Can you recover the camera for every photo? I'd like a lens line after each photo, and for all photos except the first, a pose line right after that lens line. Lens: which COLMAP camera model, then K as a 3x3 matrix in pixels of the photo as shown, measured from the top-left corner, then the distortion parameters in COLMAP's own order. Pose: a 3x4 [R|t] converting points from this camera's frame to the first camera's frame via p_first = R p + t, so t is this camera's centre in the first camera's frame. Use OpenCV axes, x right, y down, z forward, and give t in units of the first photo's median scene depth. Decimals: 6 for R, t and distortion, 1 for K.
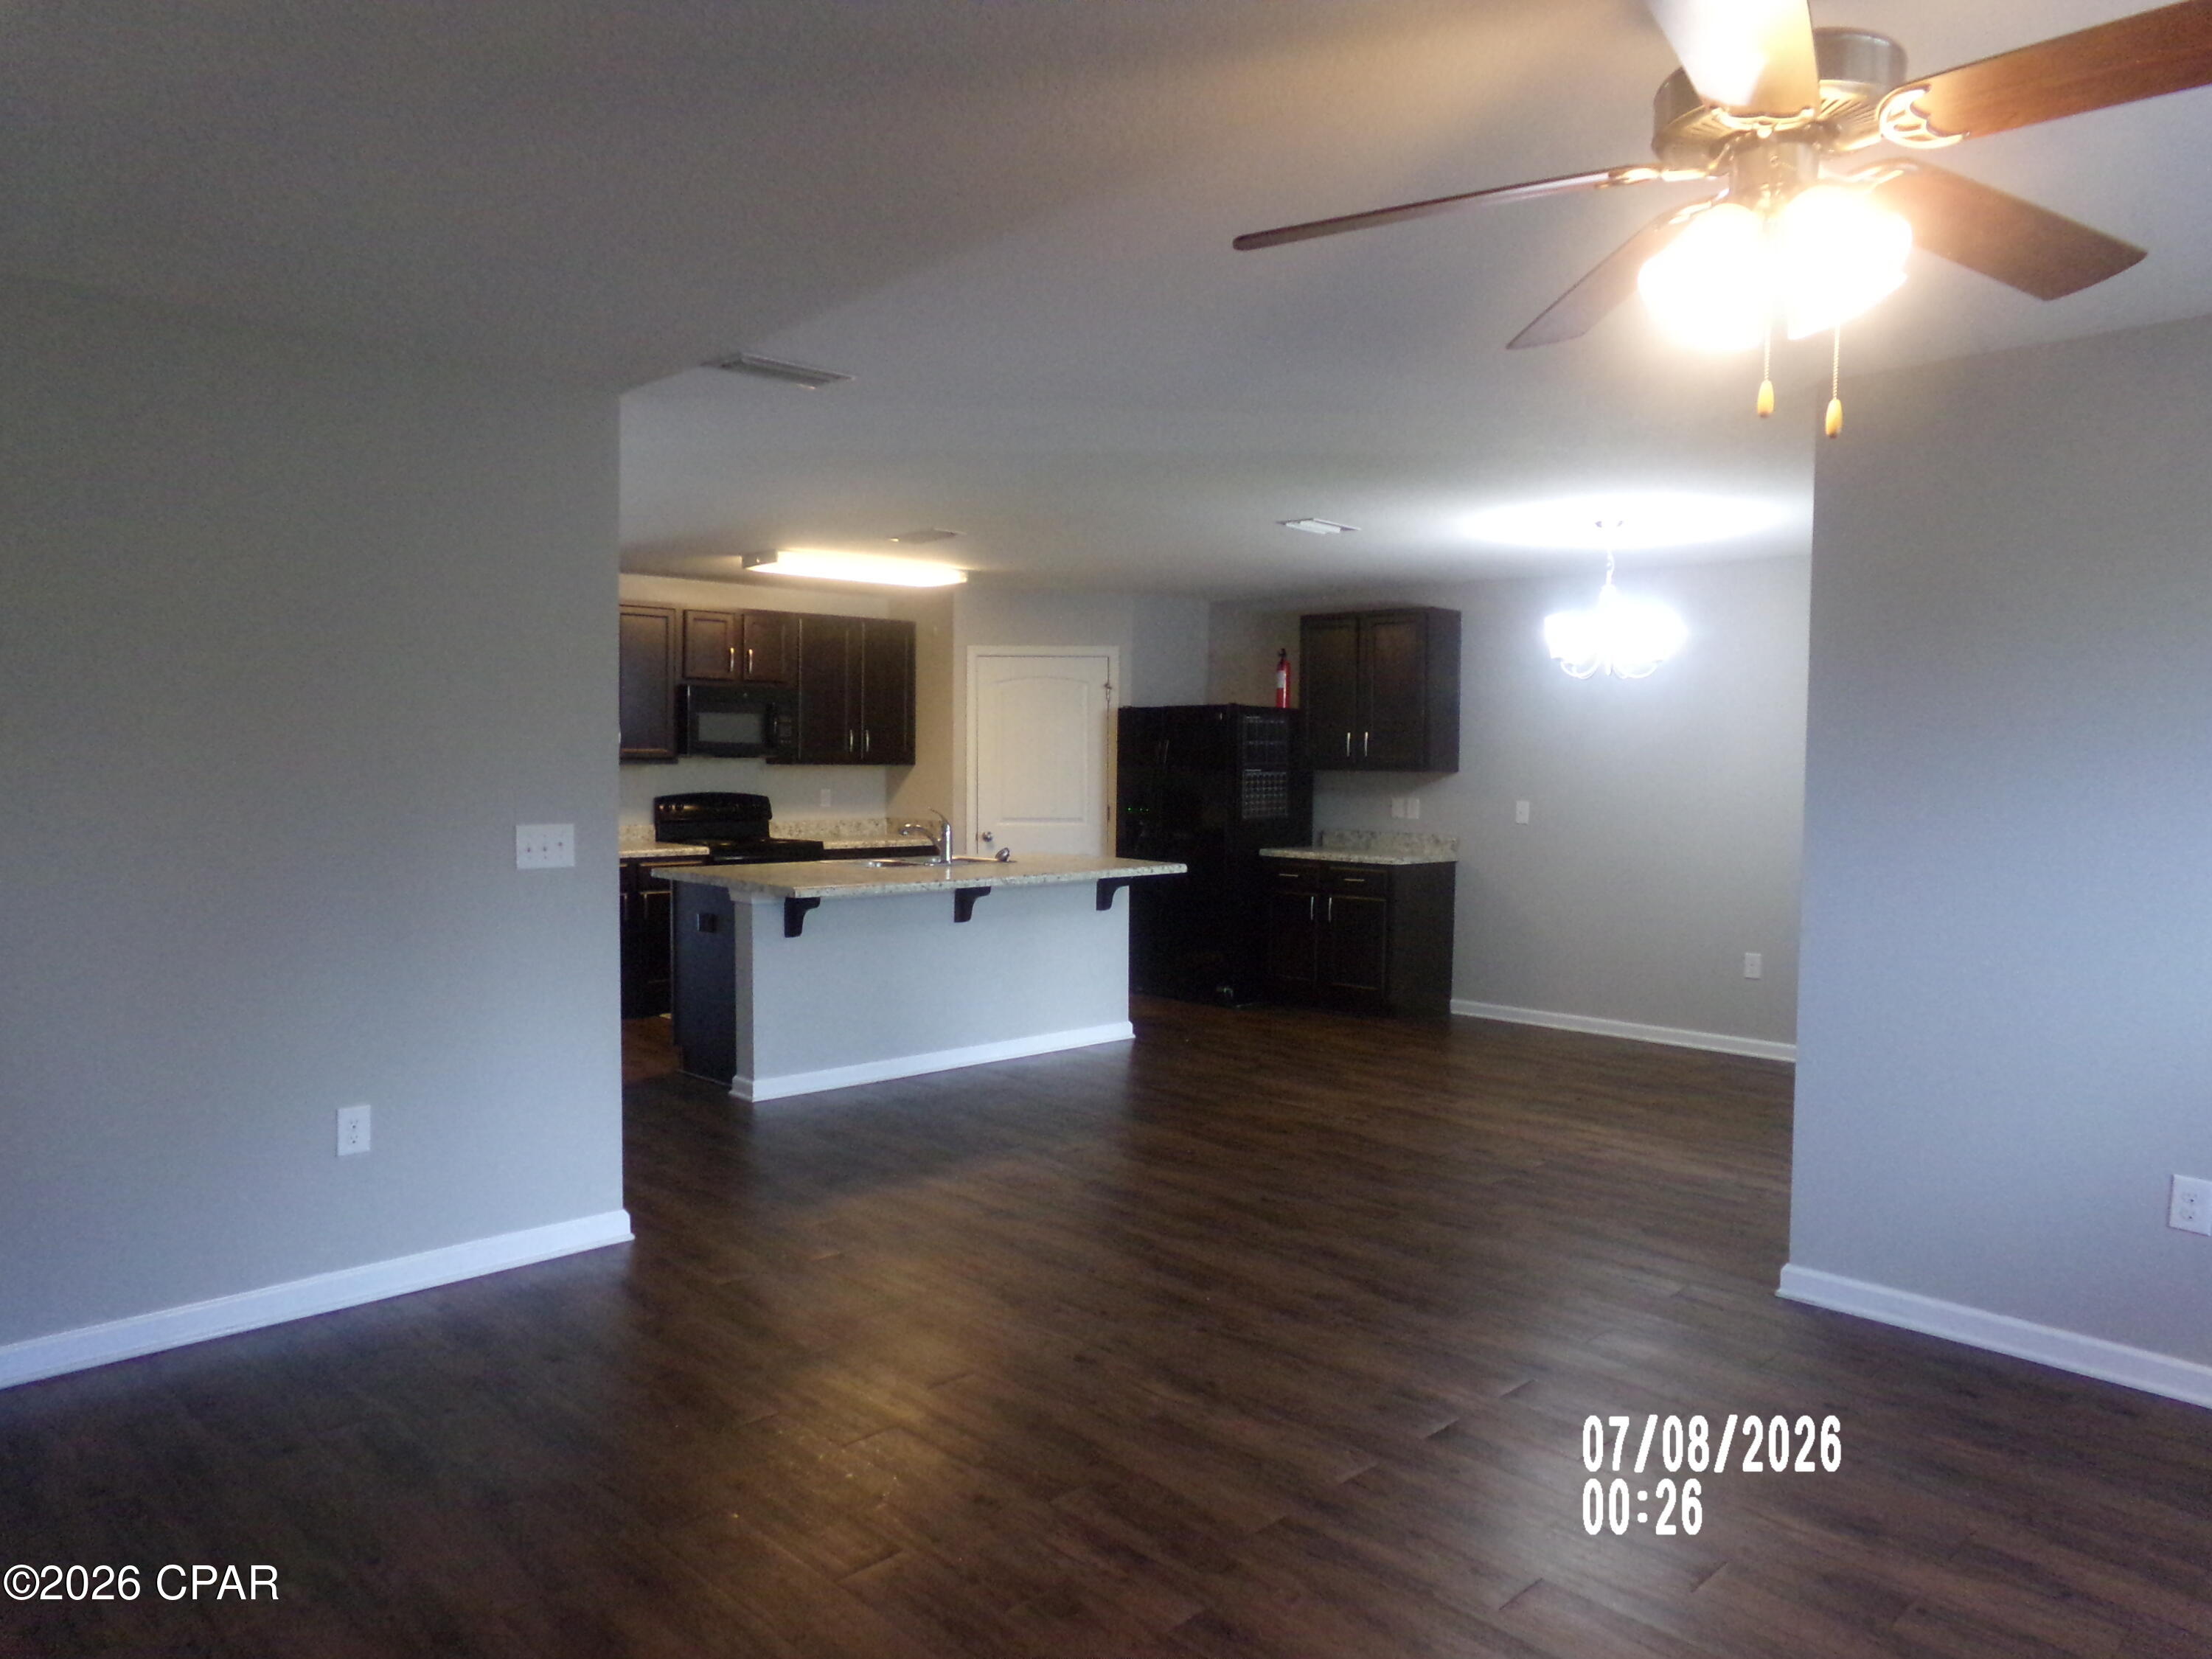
lens RADIAL K [[1555.1, 0, 1106.9], [0, 1555.1, 830.4], [0, 0, 1]] dist [-0.004870, 0.009357]
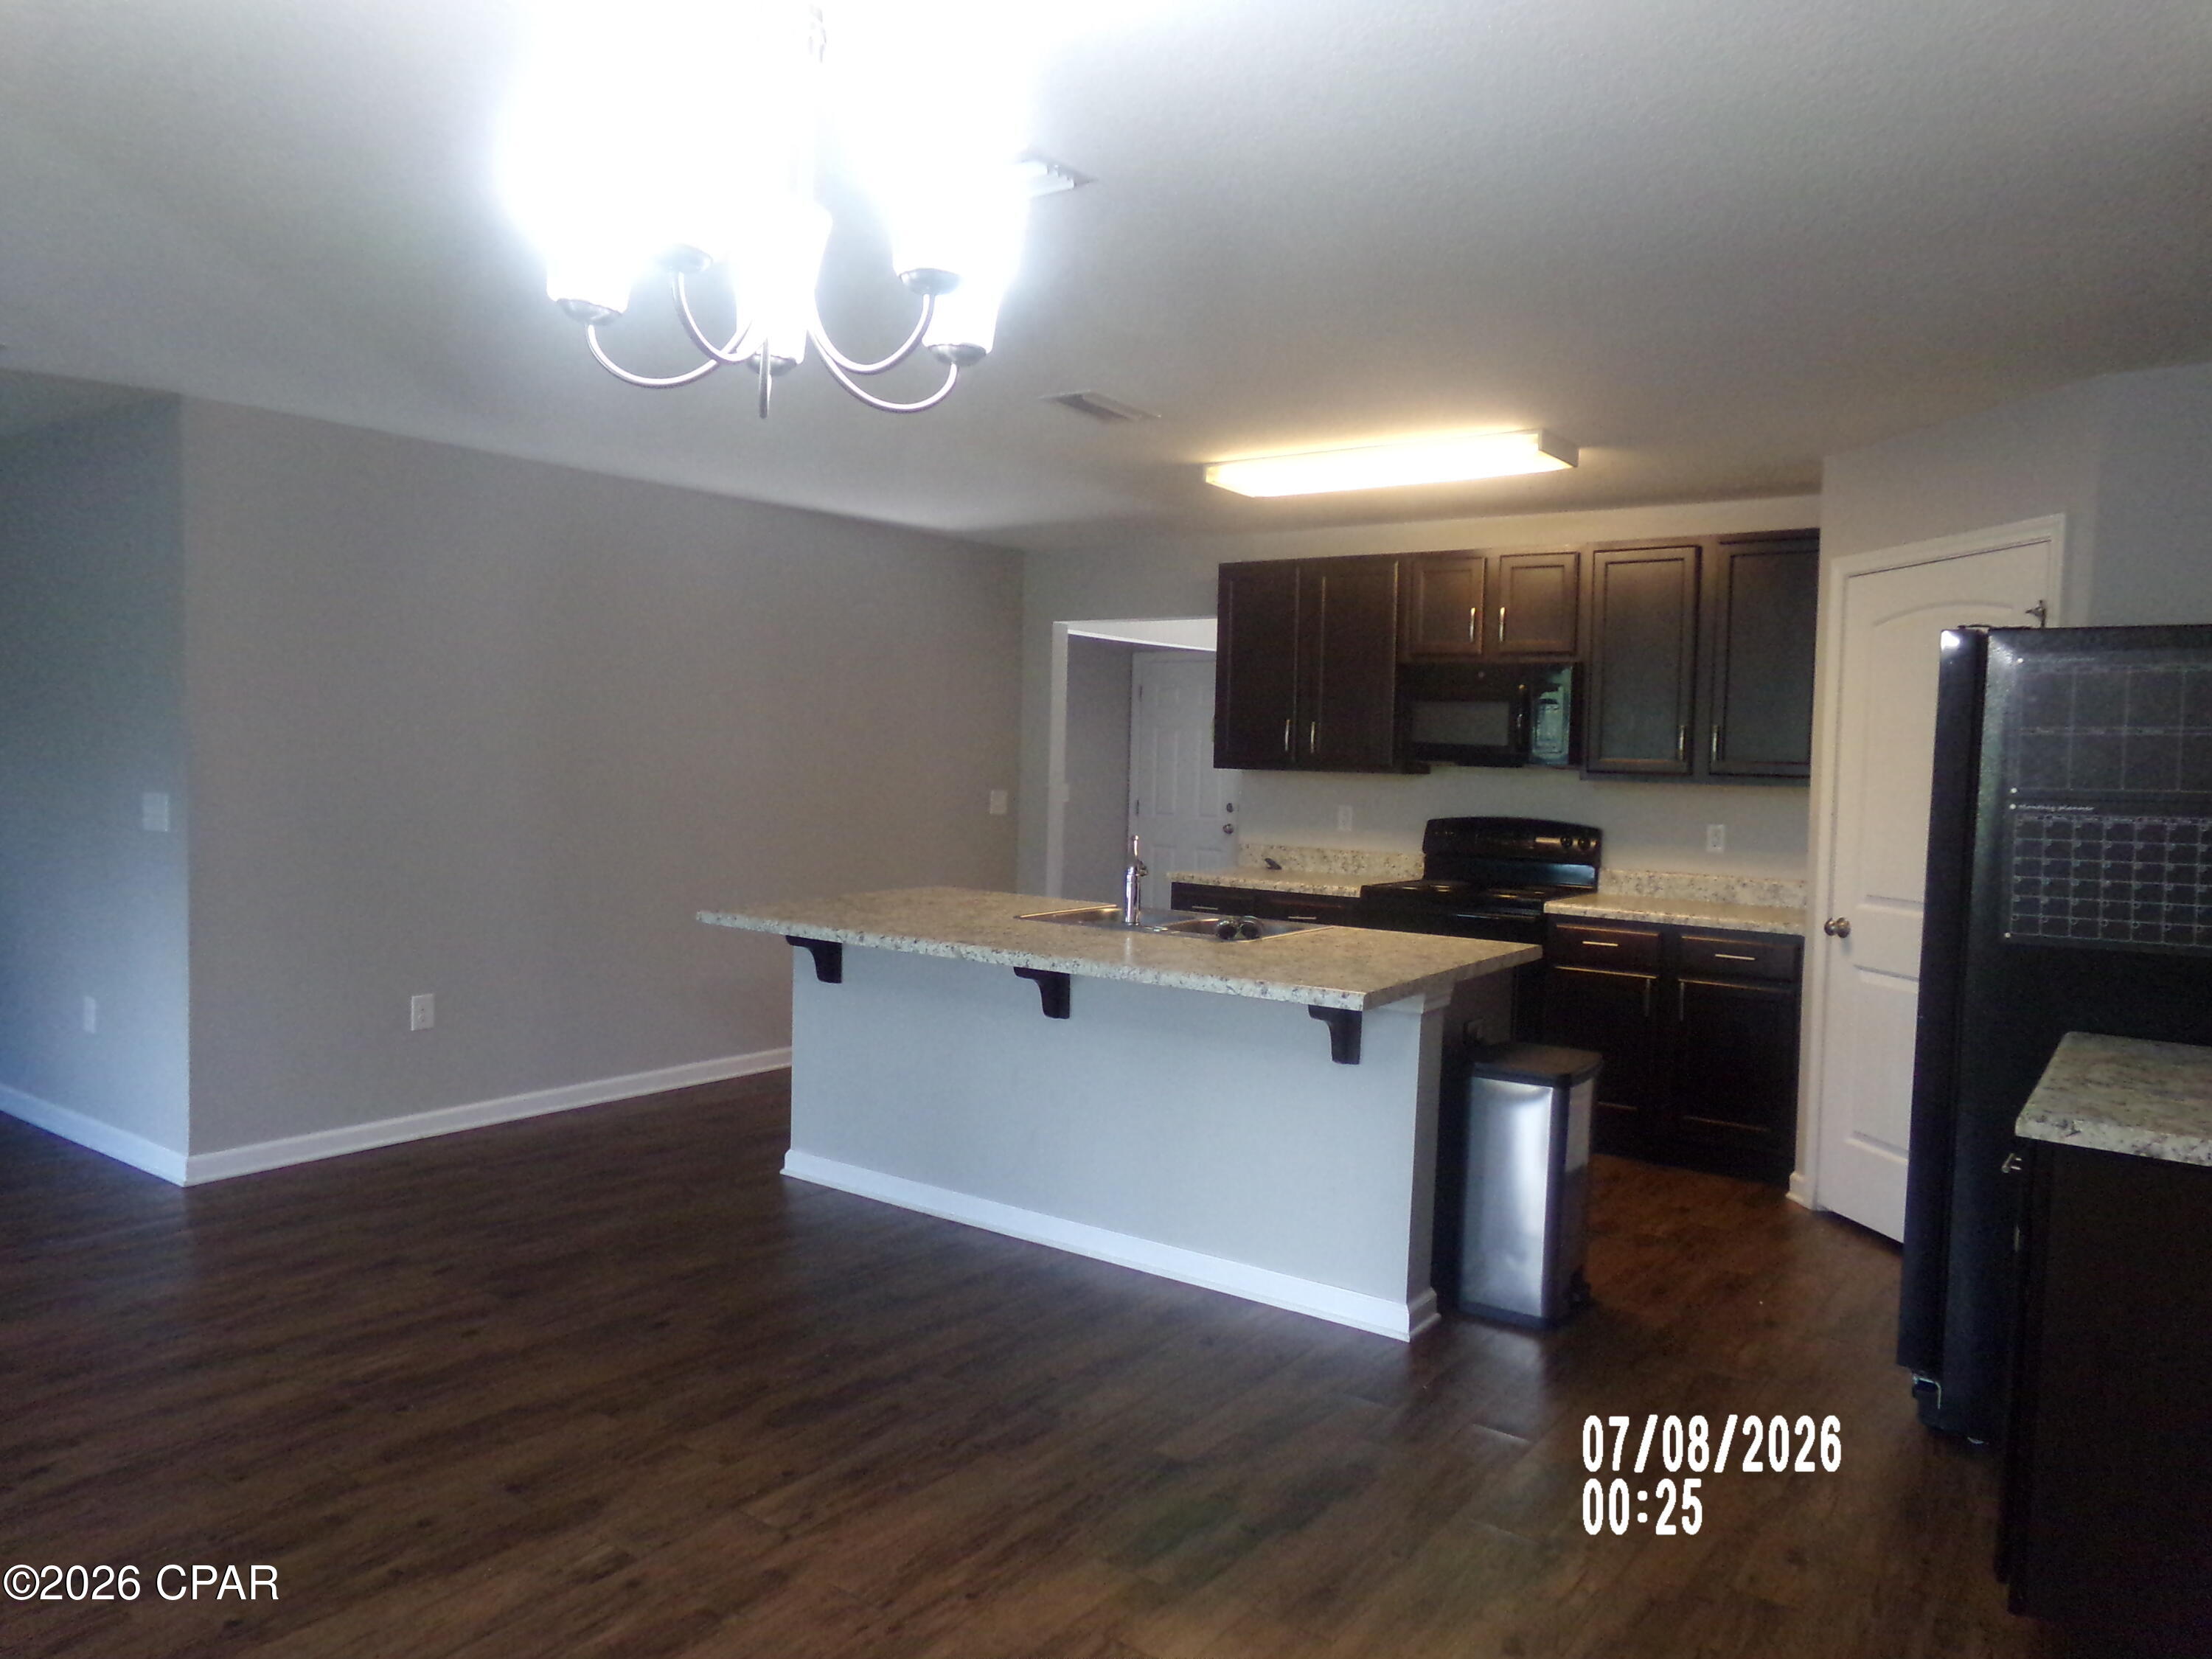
lens RADIAL K [[1555.1, 0, 1105.9], [0, 1555.1, 829.7], [0, 0, 1]] dist [-0.004870, 0.009357]
pose [[0.148921, 0.047040, -0.987730, 0.474349], [-0.070928, 0.996803, 0.036778, -0.036900], [0.986302, 0.064580, 0.151781, 0.830091]]
